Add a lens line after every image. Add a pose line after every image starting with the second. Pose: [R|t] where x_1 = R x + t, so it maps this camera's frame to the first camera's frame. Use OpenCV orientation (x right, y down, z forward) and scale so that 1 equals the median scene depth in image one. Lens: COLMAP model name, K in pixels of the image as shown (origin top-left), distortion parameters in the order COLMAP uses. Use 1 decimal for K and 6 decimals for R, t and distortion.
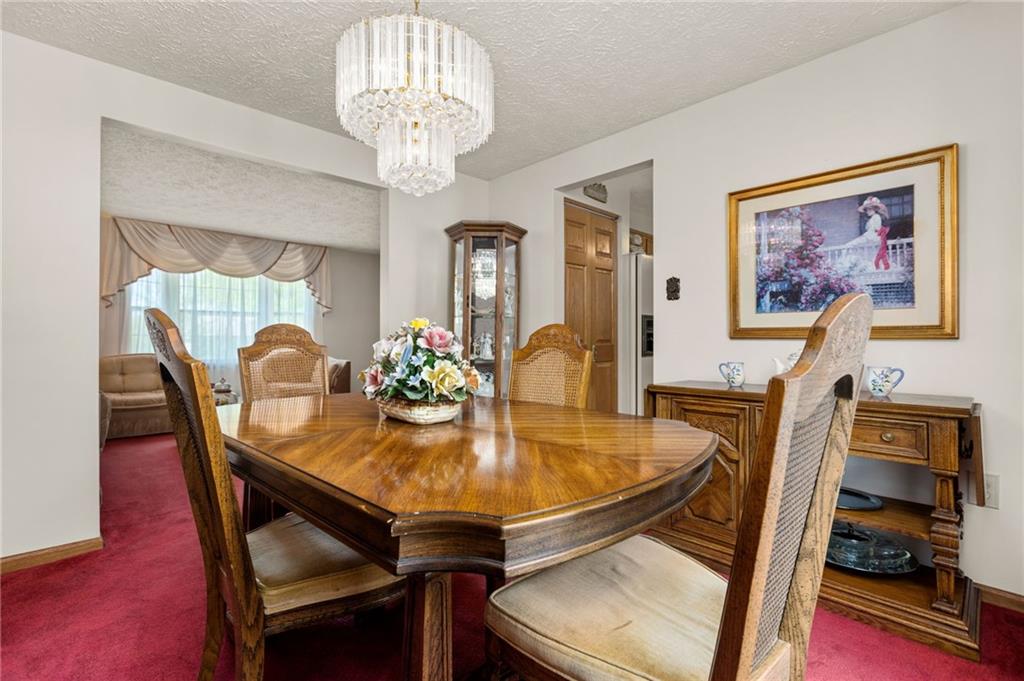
lens RADIAL K [[466.6, 0, 512.5], [0, 466.6, 337.9], [0, 0, 1]] dist [-0.003557, -0.000922]
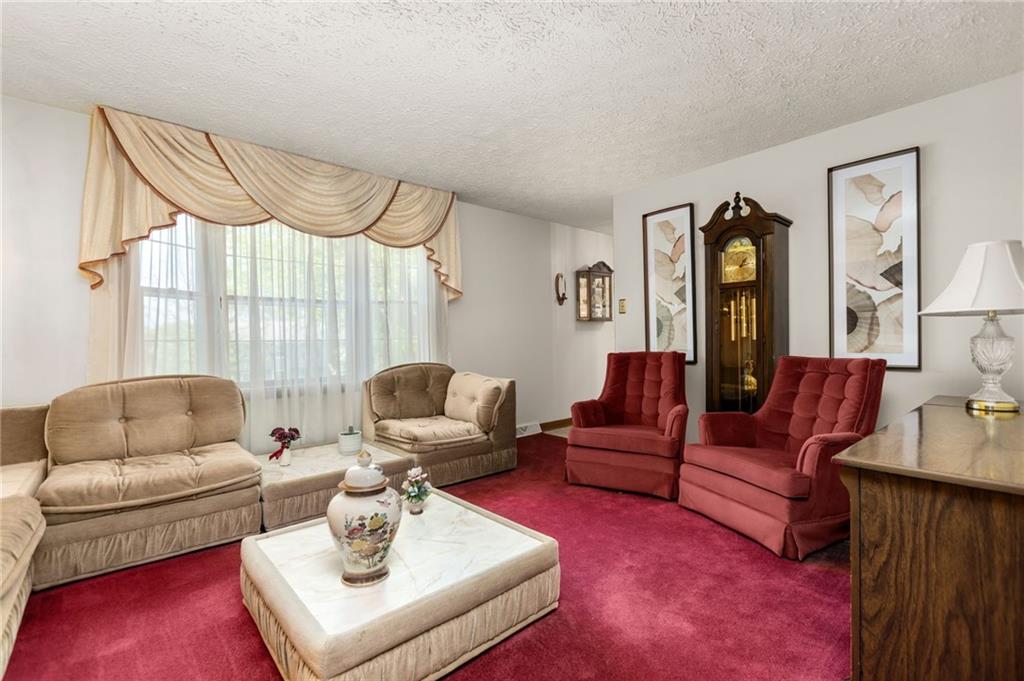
lens RADIAL K [[466.6, 0, 507.7], [0, 466.6, 346.4], [0, 0, 1]] dist [-0.003557, -0.000922]
pose [[0.998312, -0.019978, -0.054538, -0.370457], [0.020347, 0.999774, 0.006219, 0.004576], [0.054401, -0.007318, 0.998492, 0.486419]]
